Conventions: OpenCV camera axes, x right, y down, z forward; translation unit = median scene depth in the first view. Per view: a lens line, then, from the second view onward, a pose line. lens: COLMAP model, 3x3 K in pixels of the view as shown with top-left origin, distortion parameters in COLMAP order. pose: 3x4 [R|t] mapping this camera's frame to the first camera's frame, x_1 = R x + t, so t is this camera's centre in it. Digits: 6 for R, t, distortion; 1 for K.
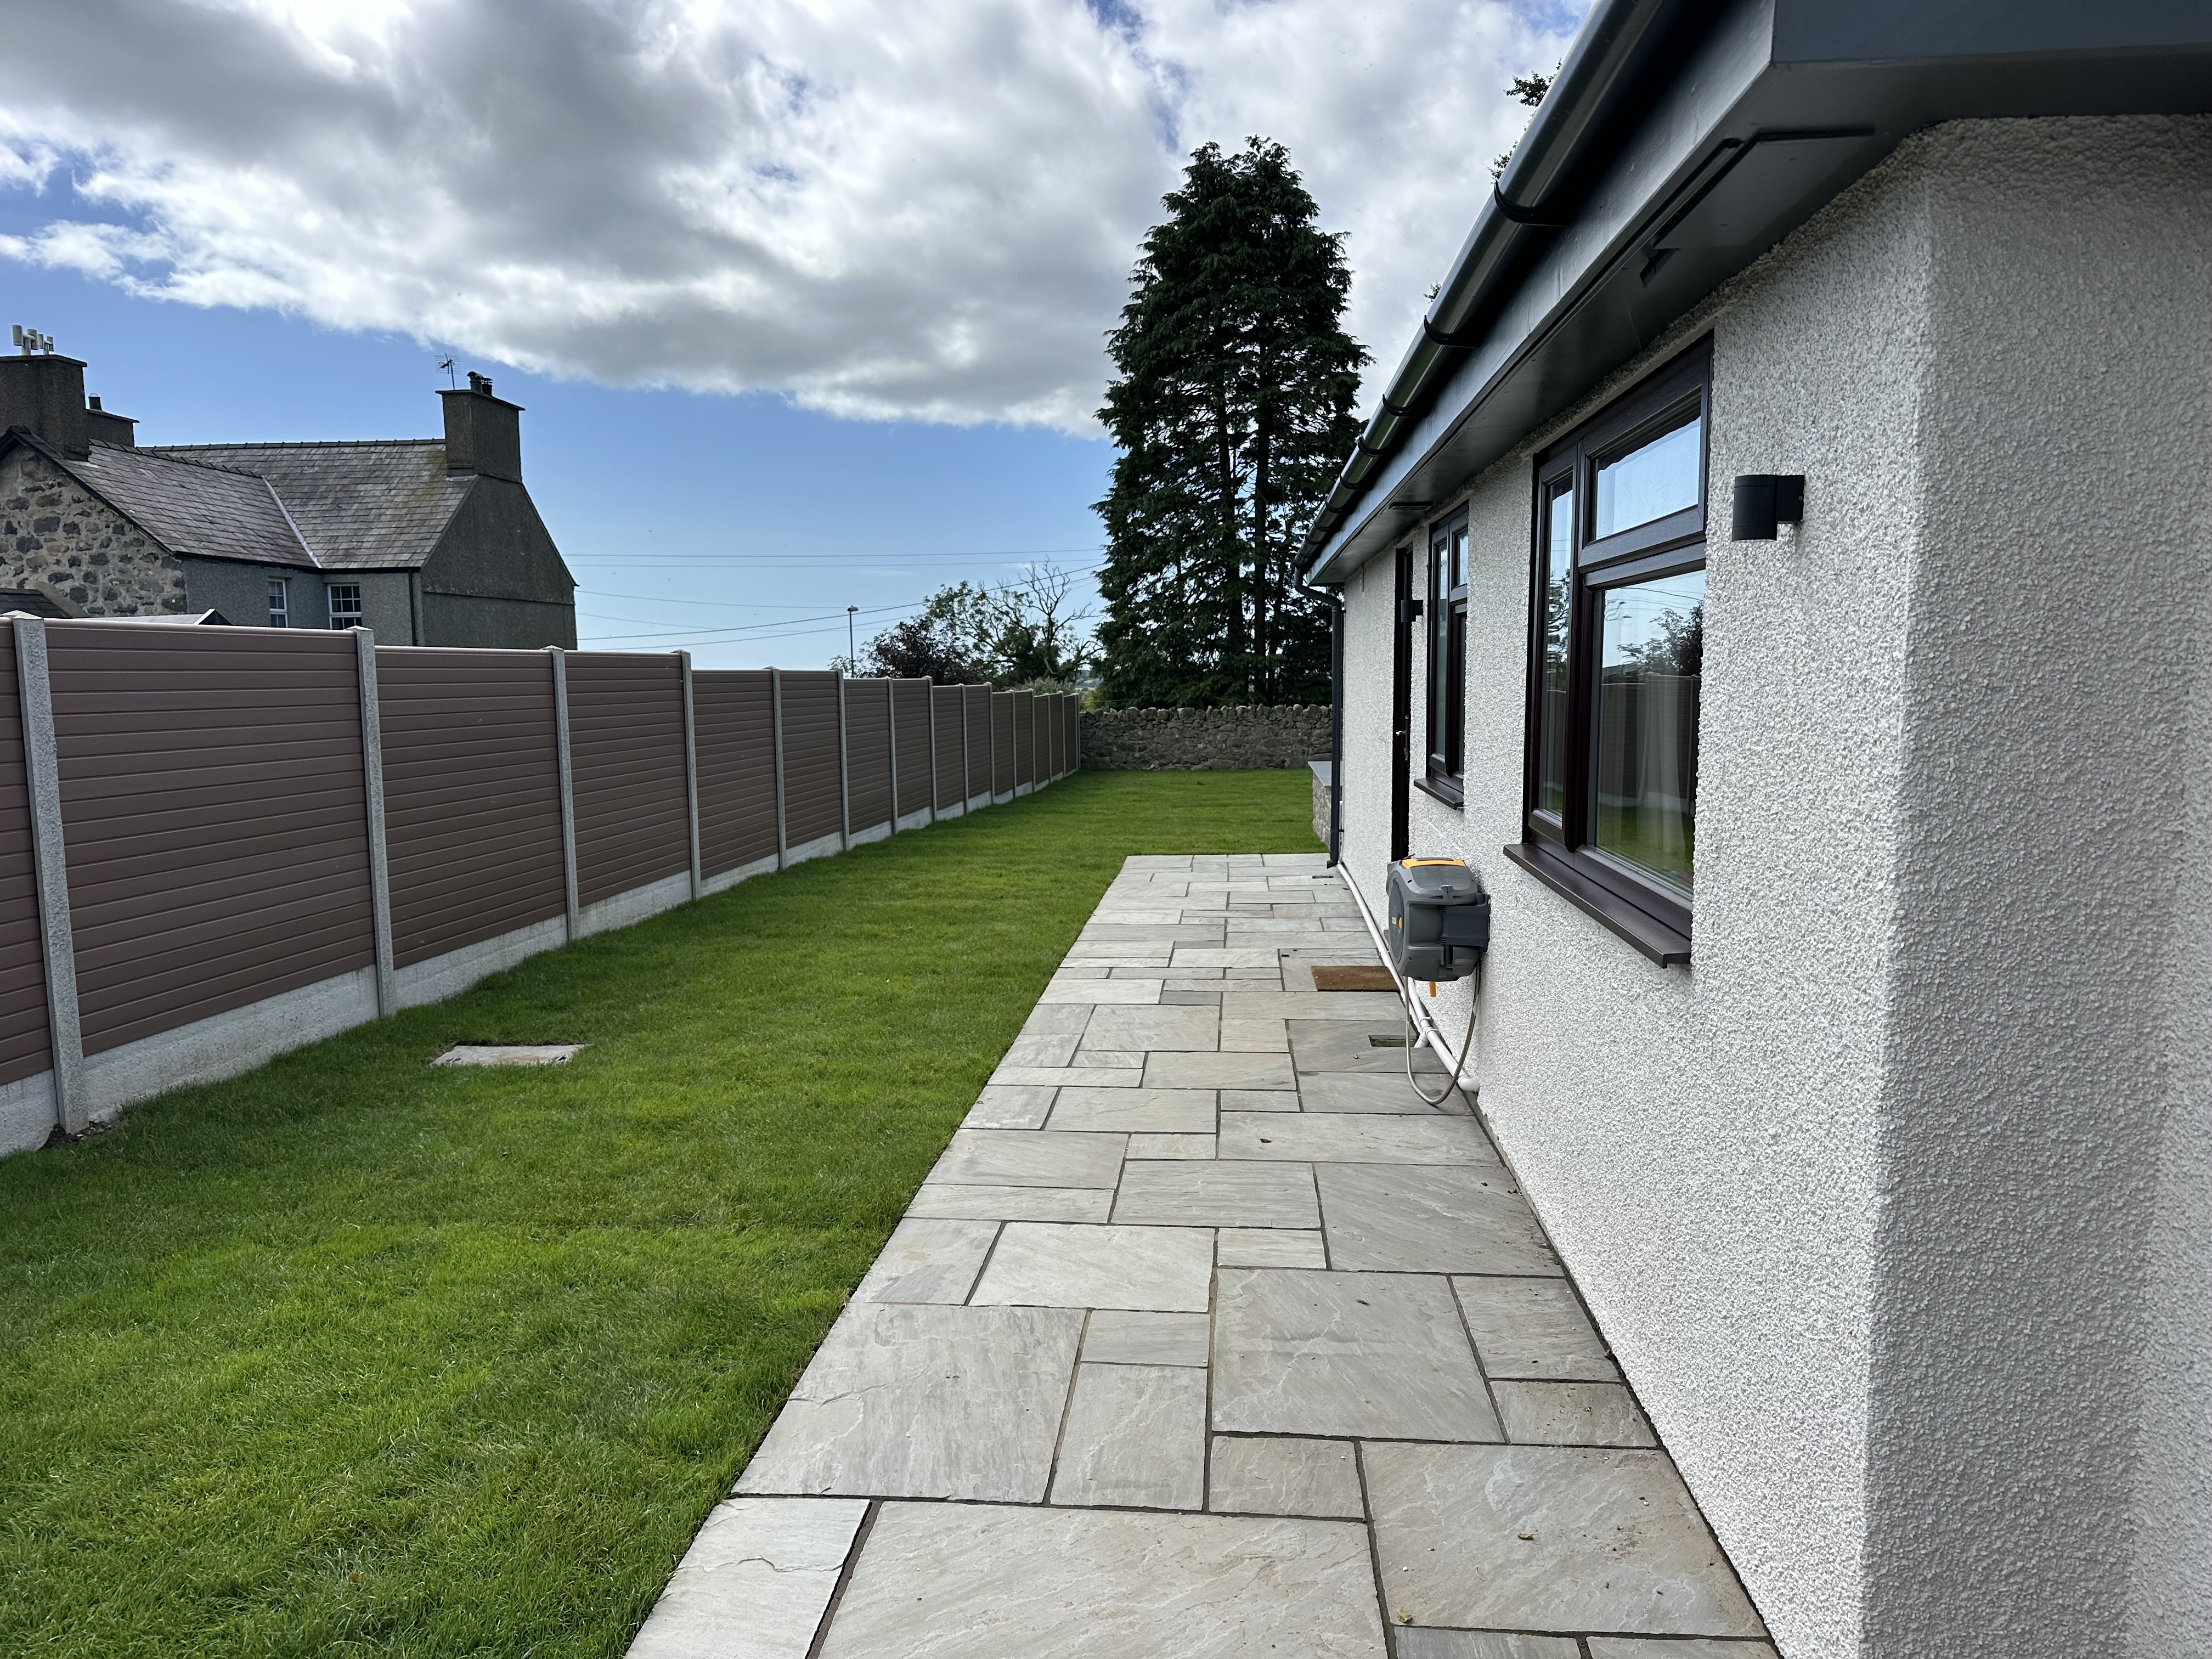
lens RADIAL K [[1572.5, 0, 1107.3], [0, 1572.5, 835.8], [0, 0, 1]] dist [0.030476, -0.015172]
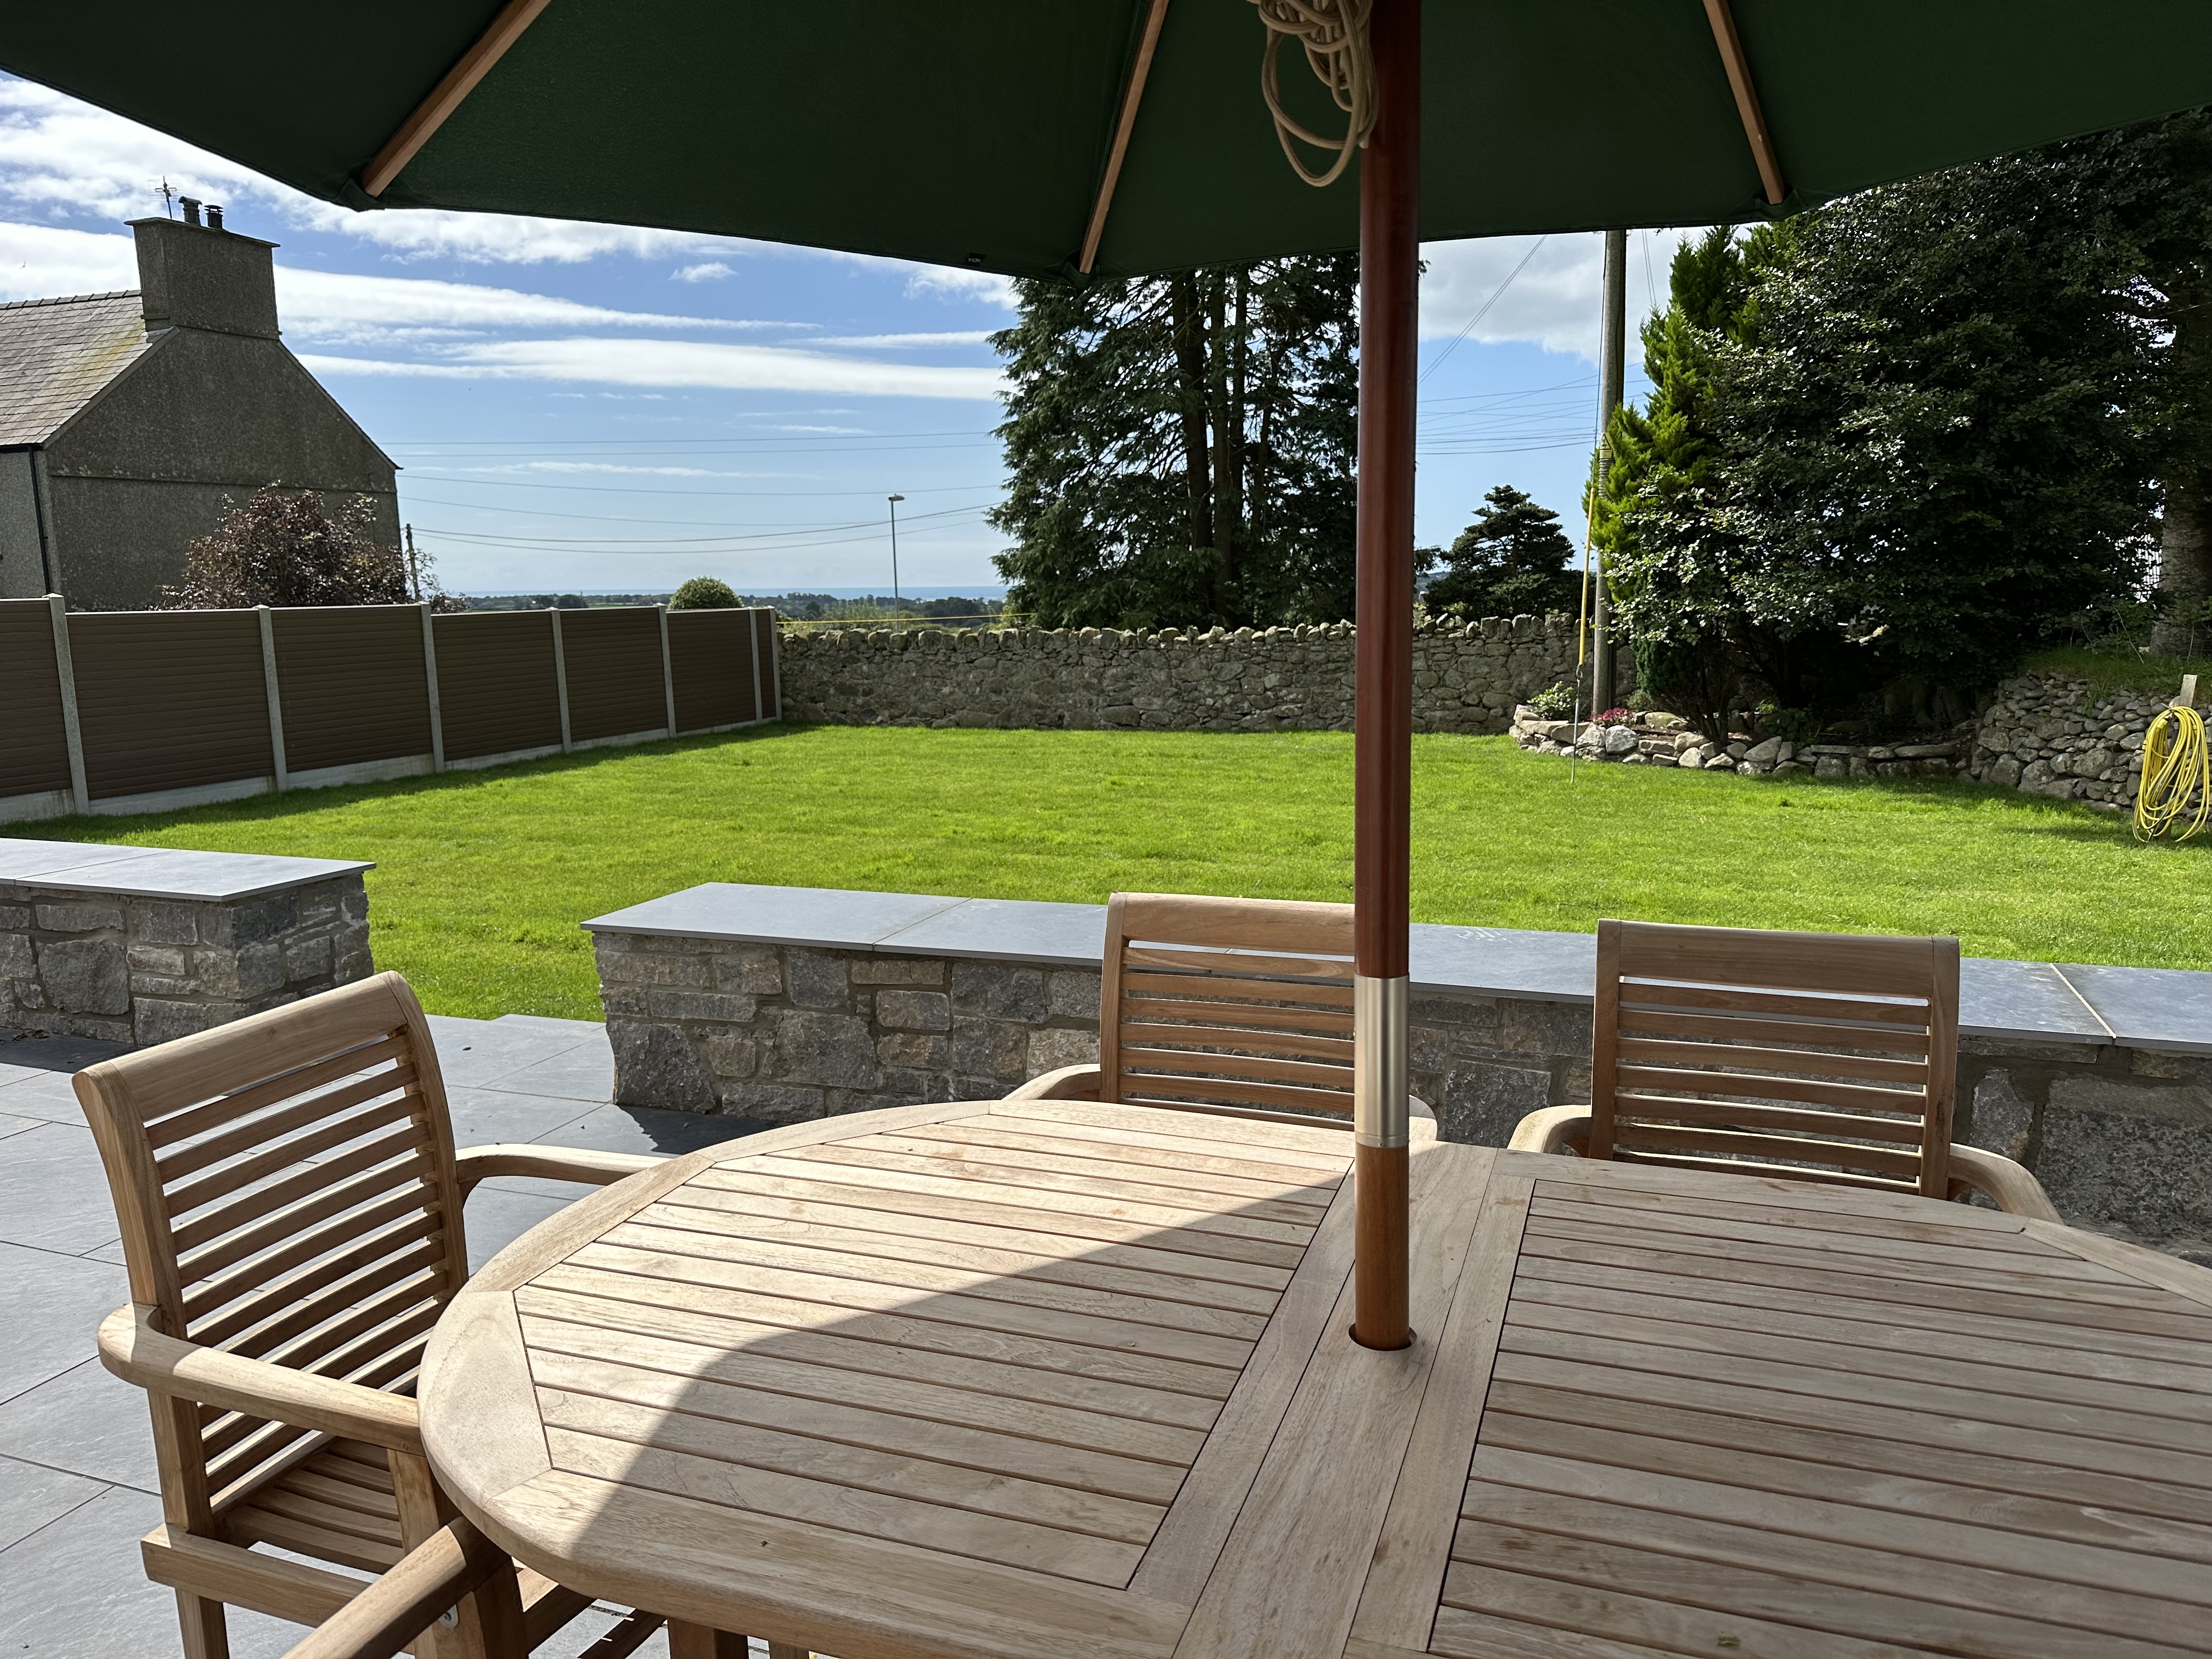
lens RADIAL K [[1572.5, 0, 1105.3], [0, 1572.5, 828.6], [0, 0, 1]] dist [0.030476, -0.015172]
pose [[0.964733, 0.039801, -0.260205, 0.291279], [-0.024305, 0.997749, 0.062506, -0.040679], [0.262107, -0.053977, 0.963528, 0.363312]]
